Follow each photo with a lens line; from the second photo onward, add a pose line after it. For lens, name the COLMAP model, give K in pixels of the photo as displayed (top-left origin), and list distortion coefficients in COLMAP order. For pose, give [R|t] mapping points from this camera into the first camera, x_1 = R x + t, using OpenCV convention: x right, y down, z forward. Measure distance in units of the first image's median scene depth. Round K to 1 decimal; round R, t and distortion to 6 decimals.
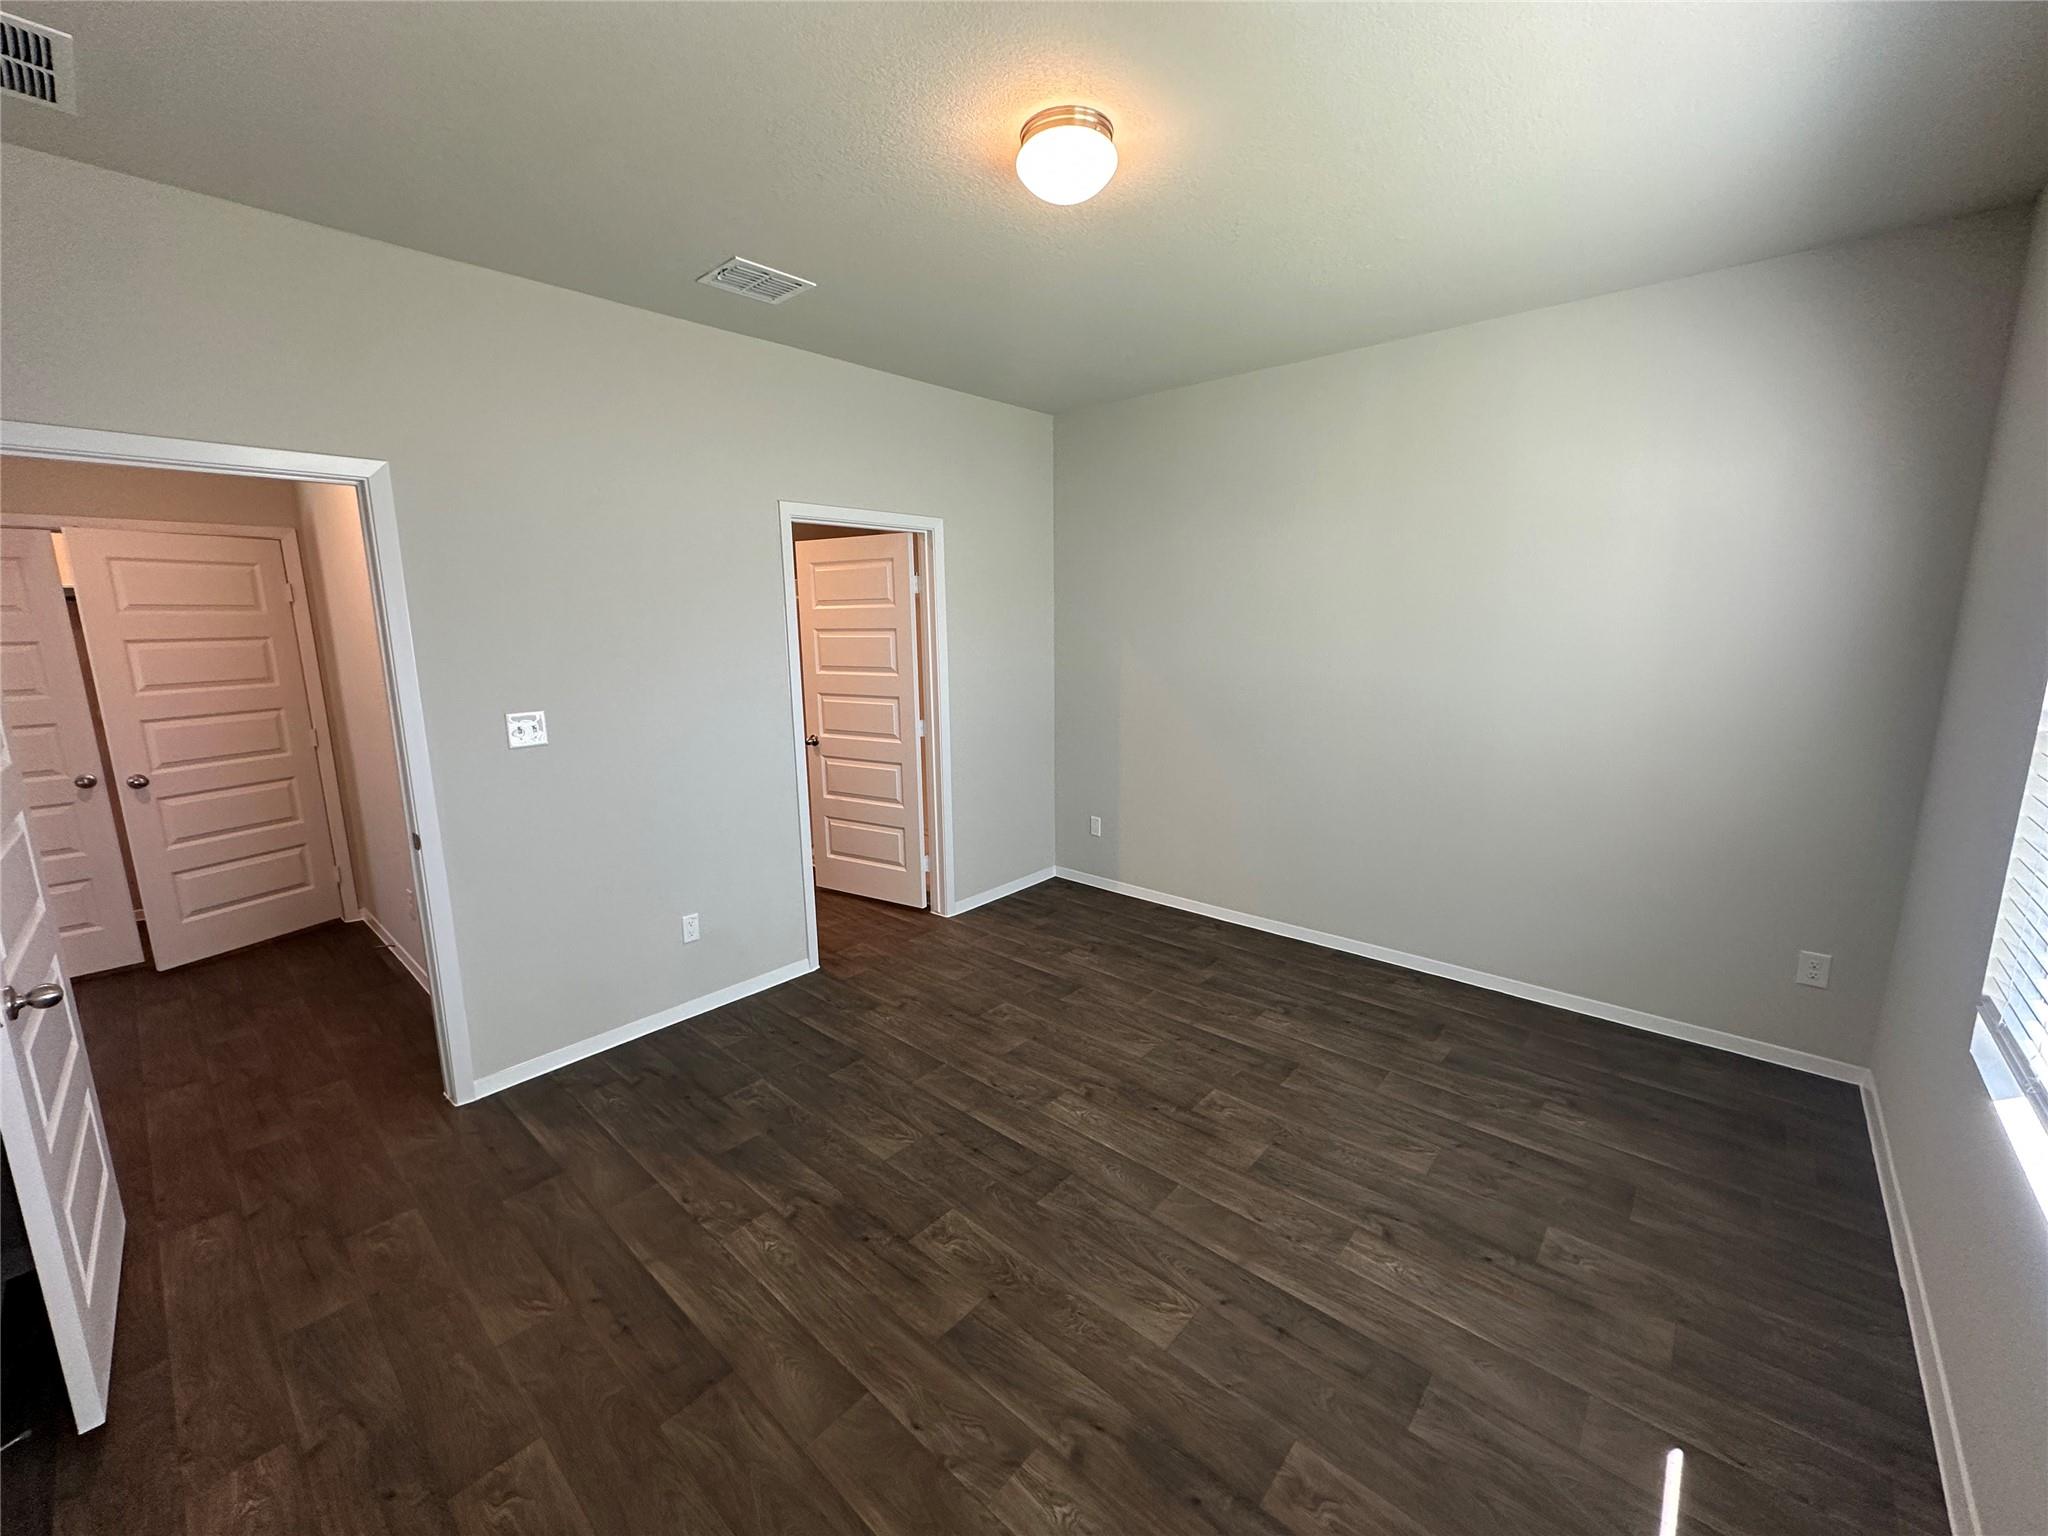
lens RADIAL K [[813.0, 0, 1024.0], [0, 813.0, 768.0], [0, 0, 1]] dist [-0.002419, -0.000260]
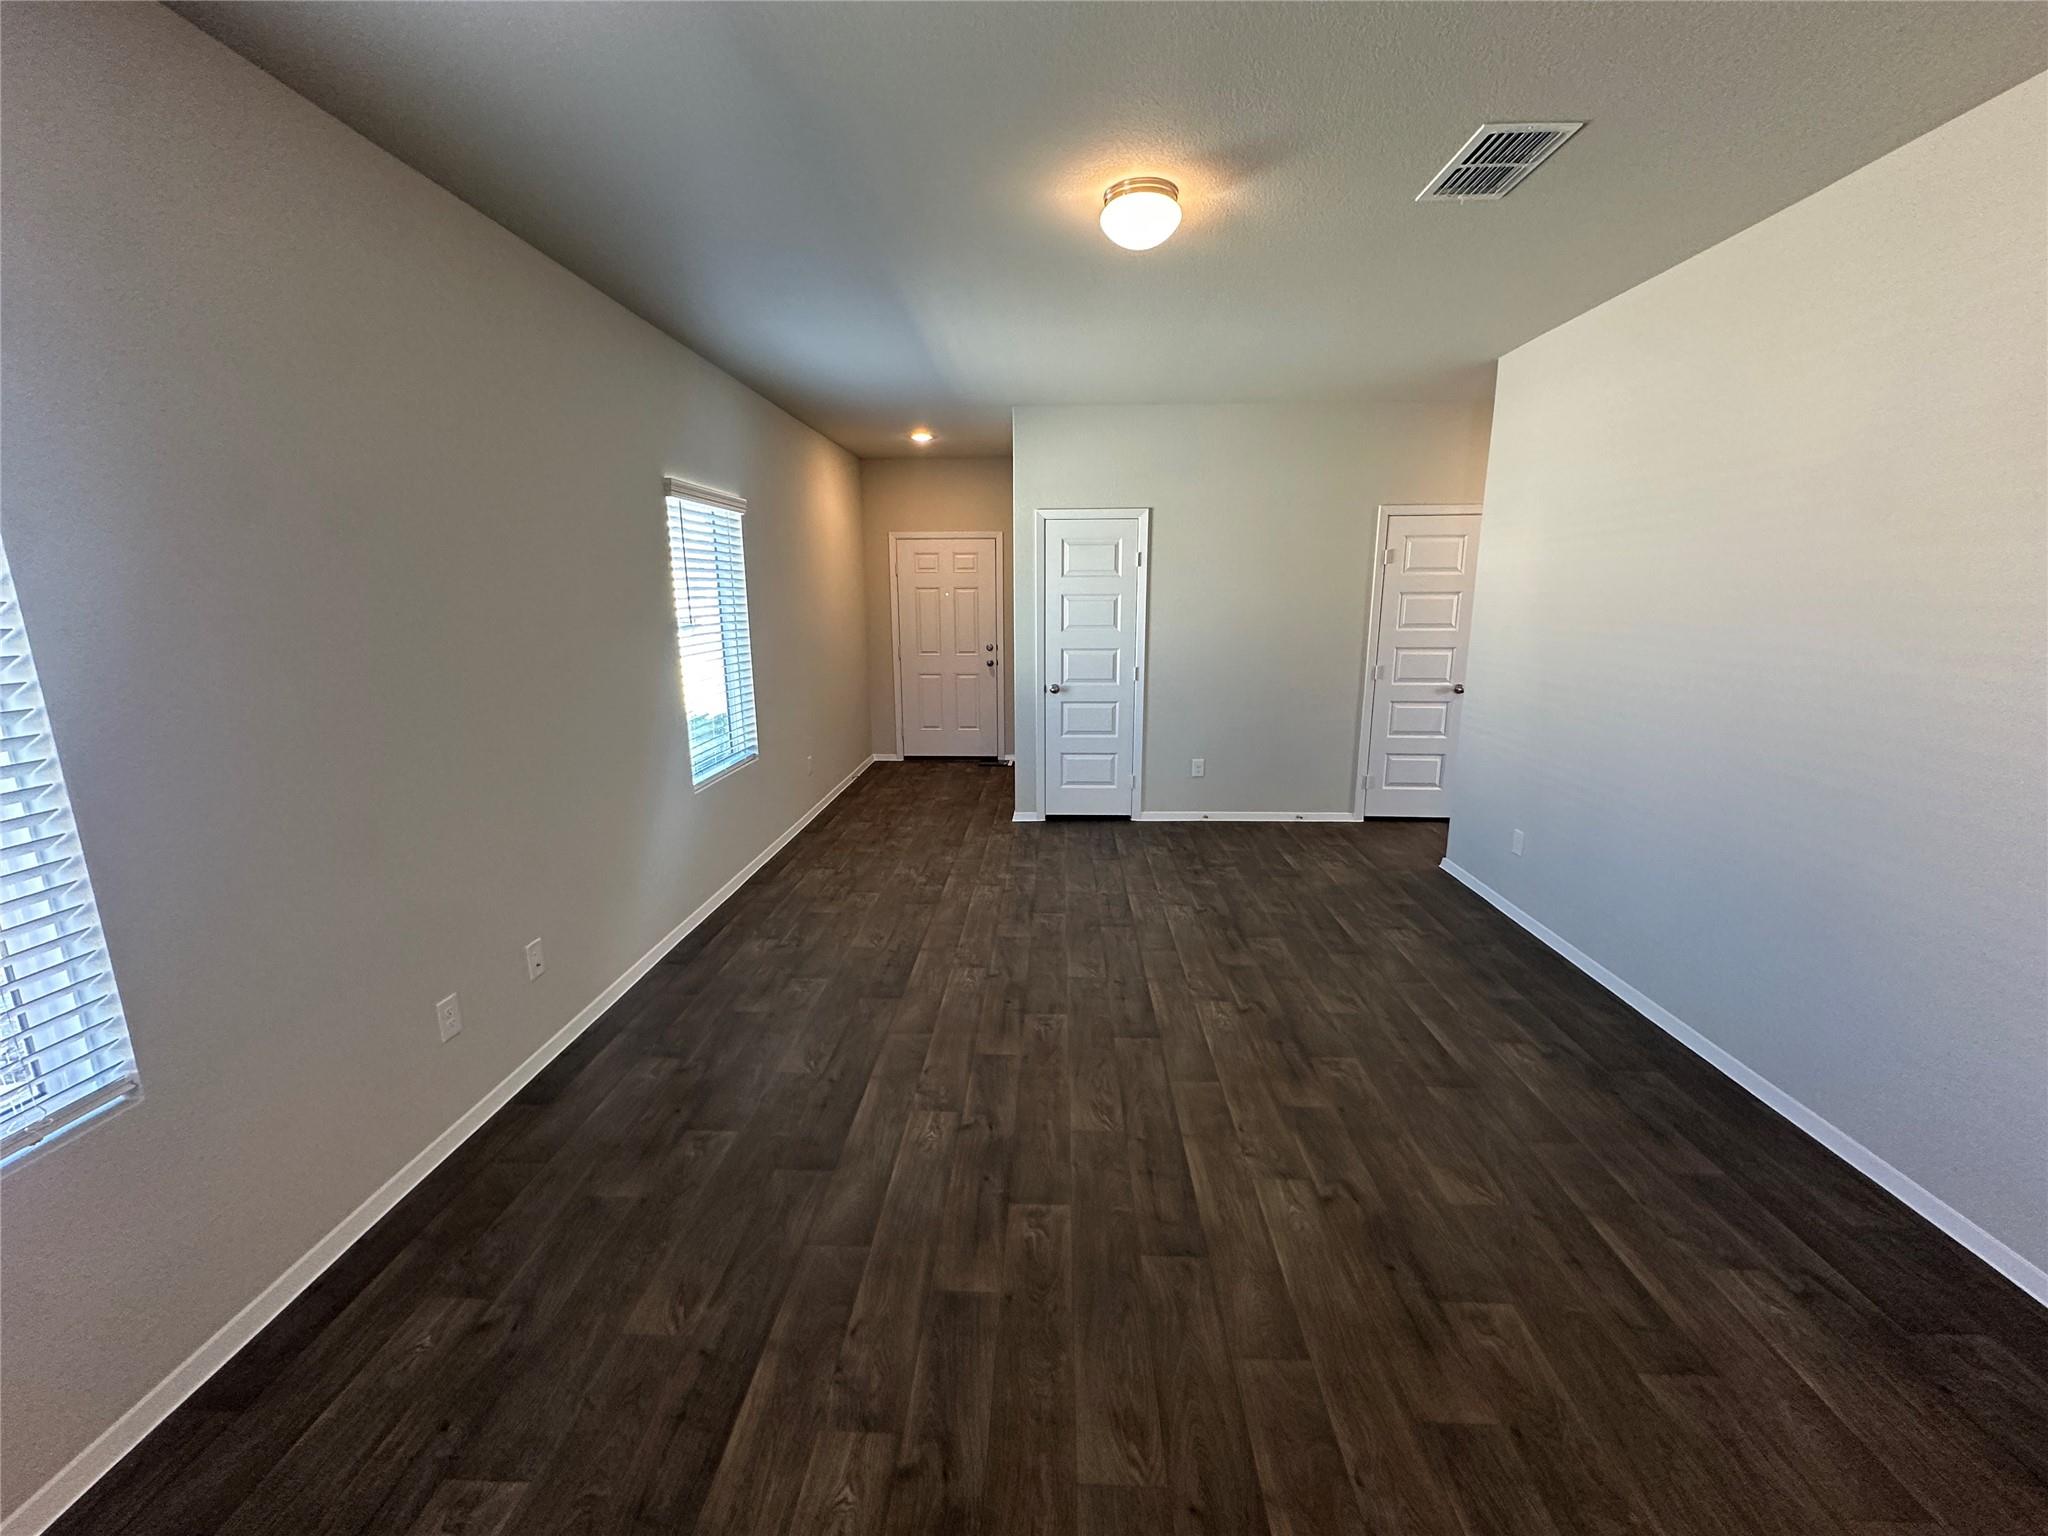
lens RADIAL K [[790.1, 0, 1022.7], [0, 790.1, 761.5], [0, 0, 1]] dist [-0.001565, -0.000127]
pose [[0.638816, 0.171982, -0.749891, 0.499917], [-0.146457, 0.984055, 0.100922, -0.068040], [0.755291, 0.045357, 0.653818, 0.320963]]
